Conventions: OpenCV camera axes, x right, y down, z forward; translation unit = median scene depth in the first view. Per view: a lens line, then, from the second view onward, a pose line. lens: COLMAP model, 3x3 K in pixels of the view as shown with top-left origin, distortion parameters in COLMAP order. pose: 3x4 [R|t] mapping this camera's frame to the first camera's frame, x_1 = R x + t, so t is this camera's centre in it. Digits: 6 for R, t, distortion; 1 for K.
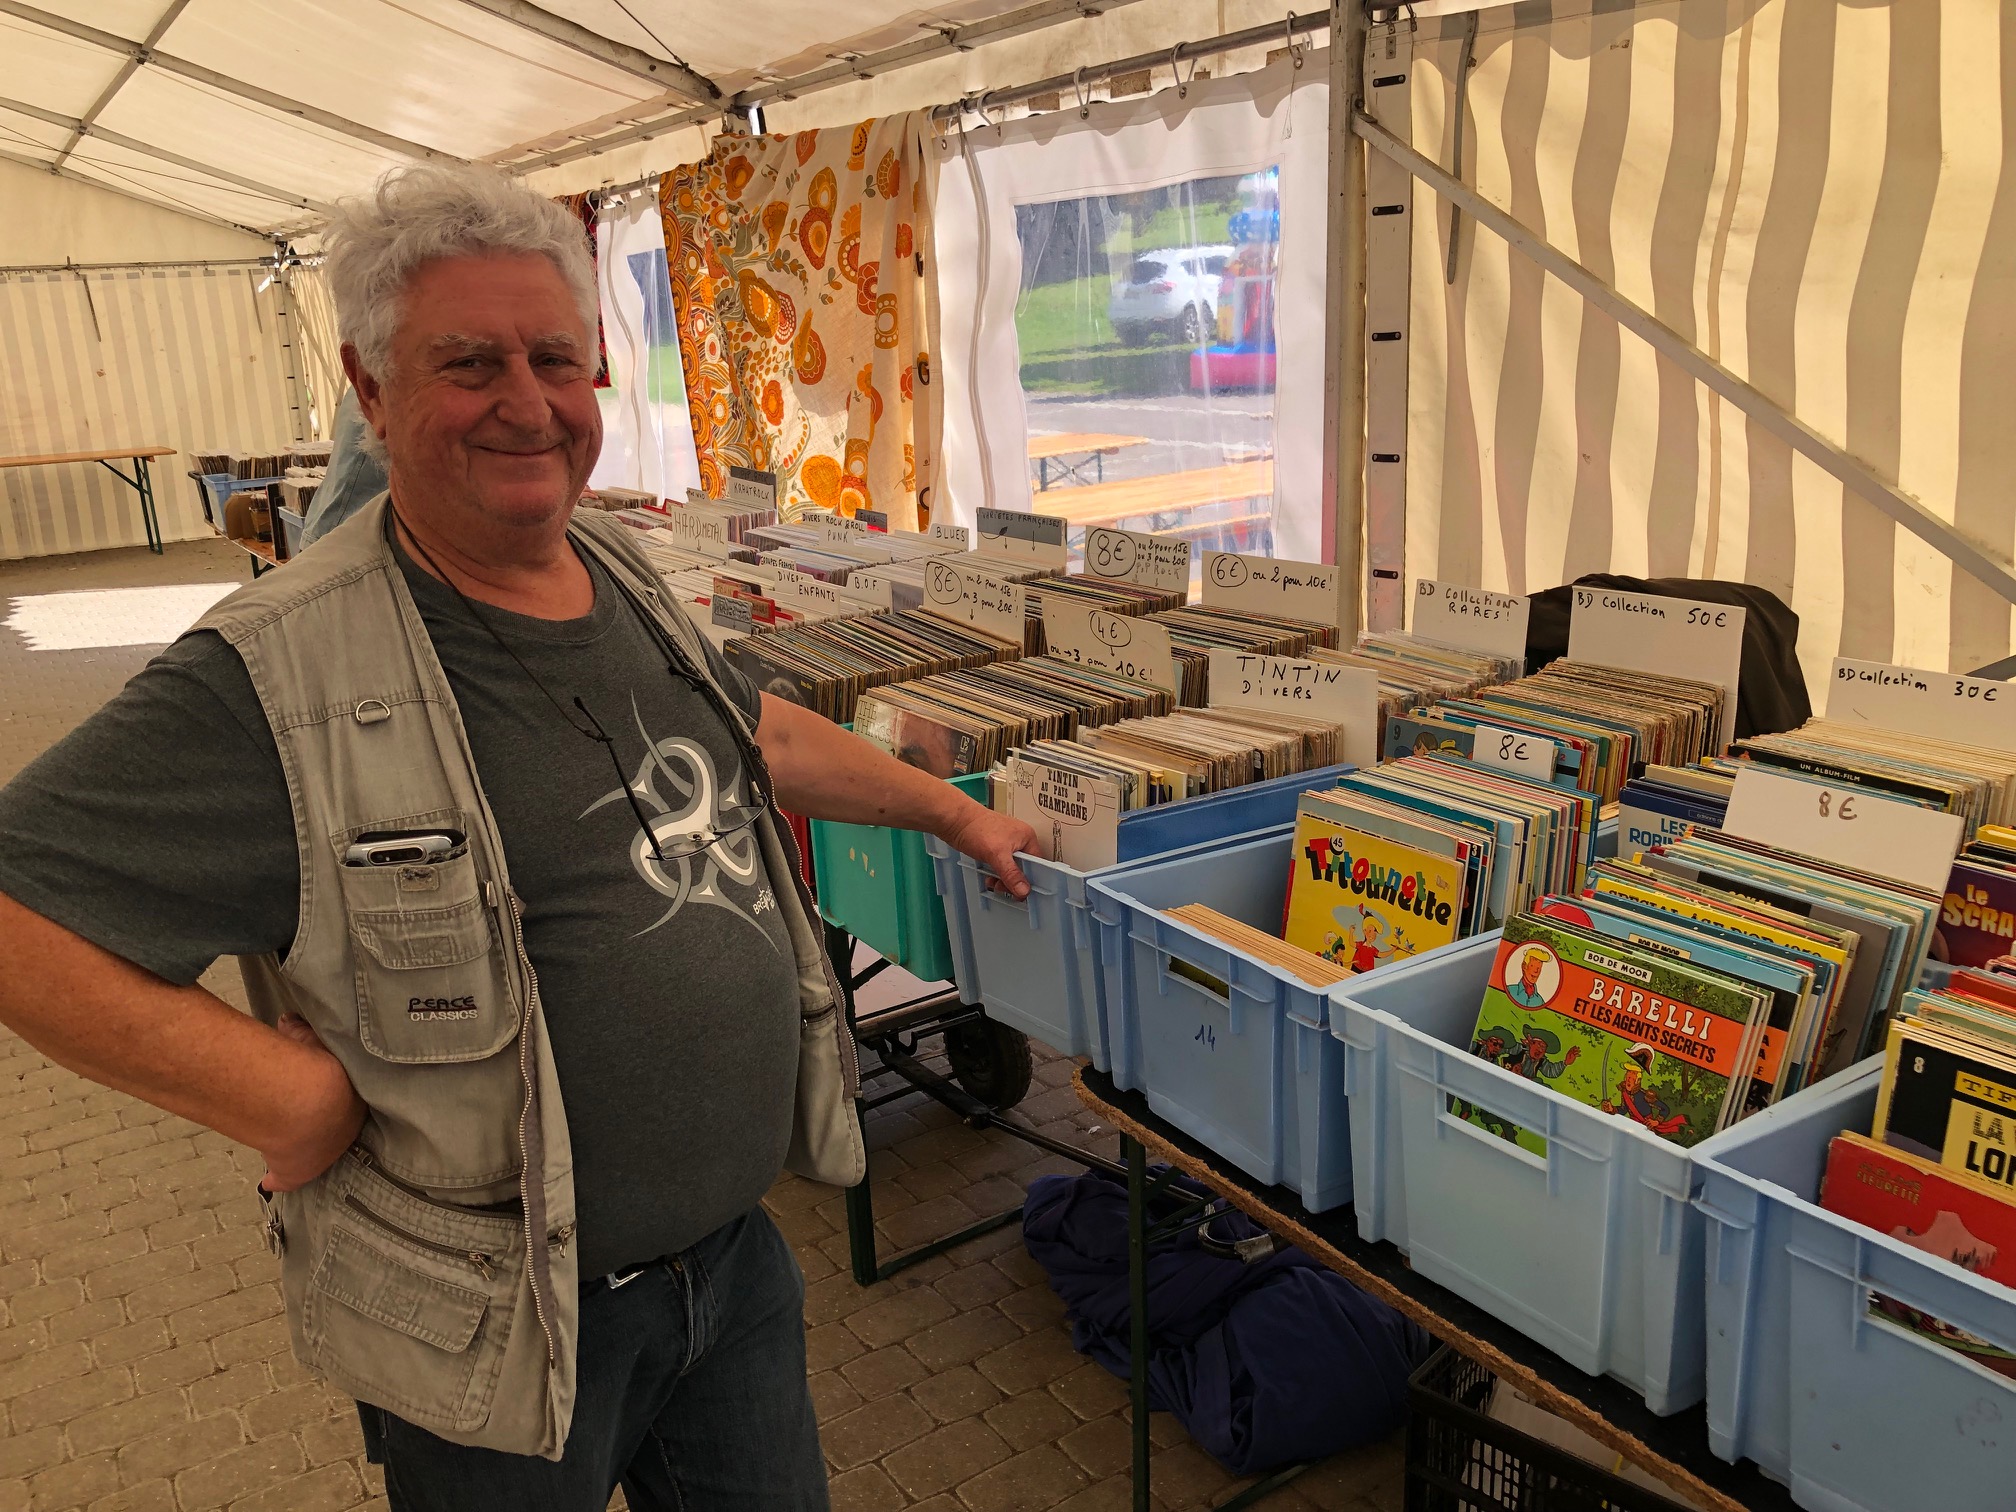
lens RADIAL K [[1671.3, 0, 1009.1], [0, 1671.3, 760.1], [0, 0, 1]] dist [0.006991, -0.000784]
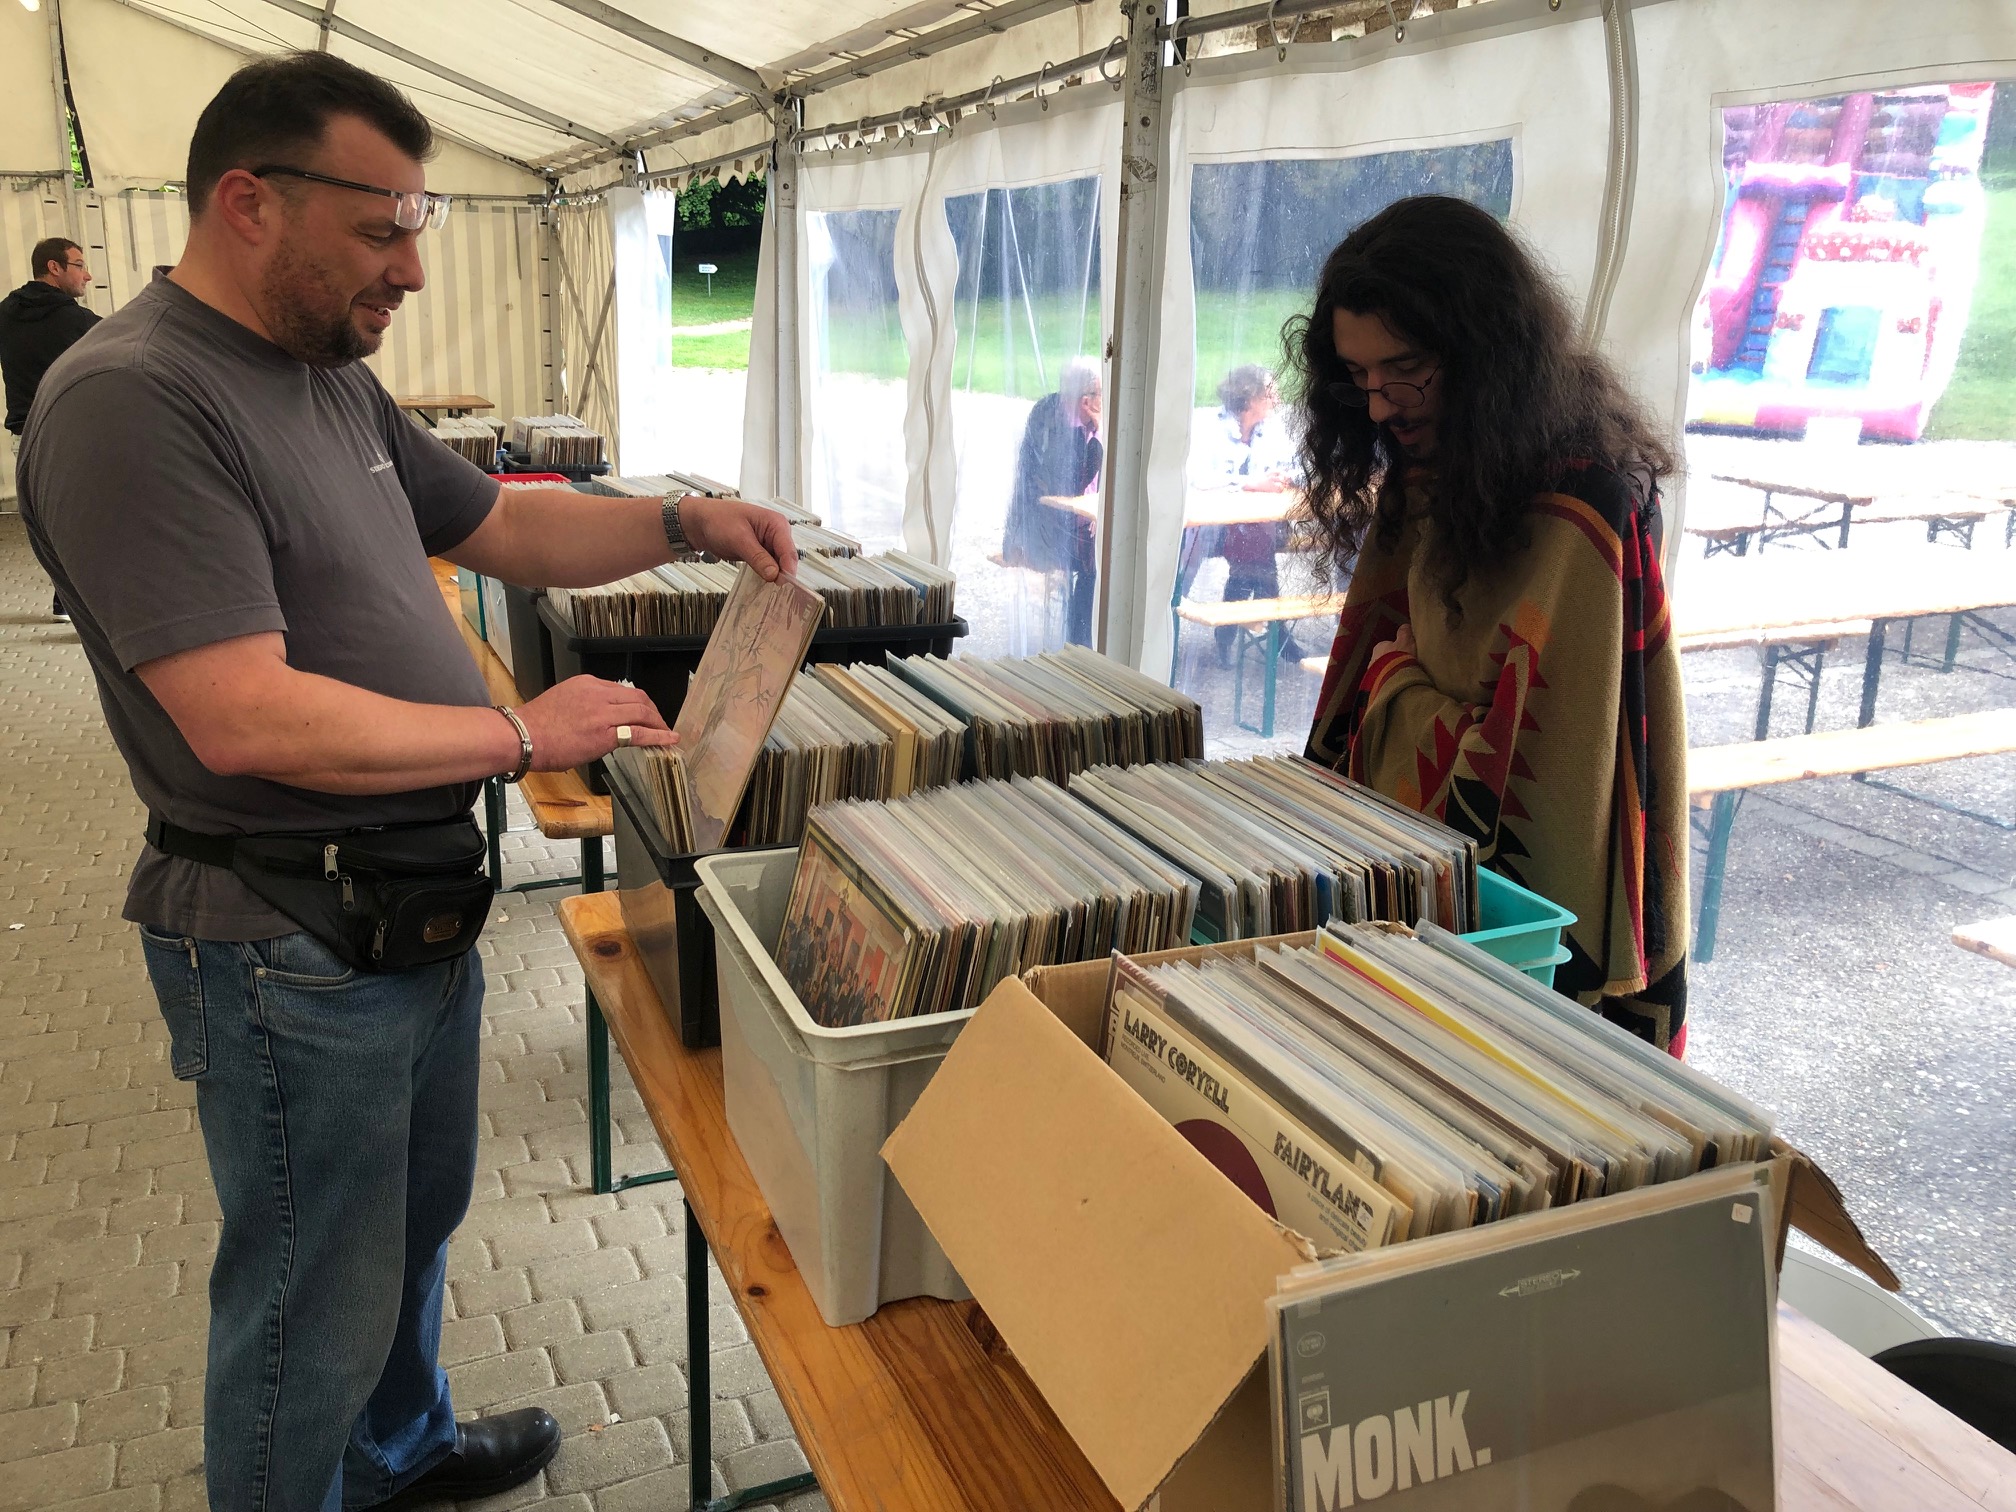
lens RADIAL K [[1671.3, 0, 1005.6], [0, 1671.3, 750.0], [0, 0, 1]] dist [0.006991, -0.000784]
pose [[0.984725, 0.106892, -0.137444, -0.042844], [-0.107224, 0.994222, 0.005002, -0.038305], [0.137184, 0.009811, 0.990497, 0.157424]]
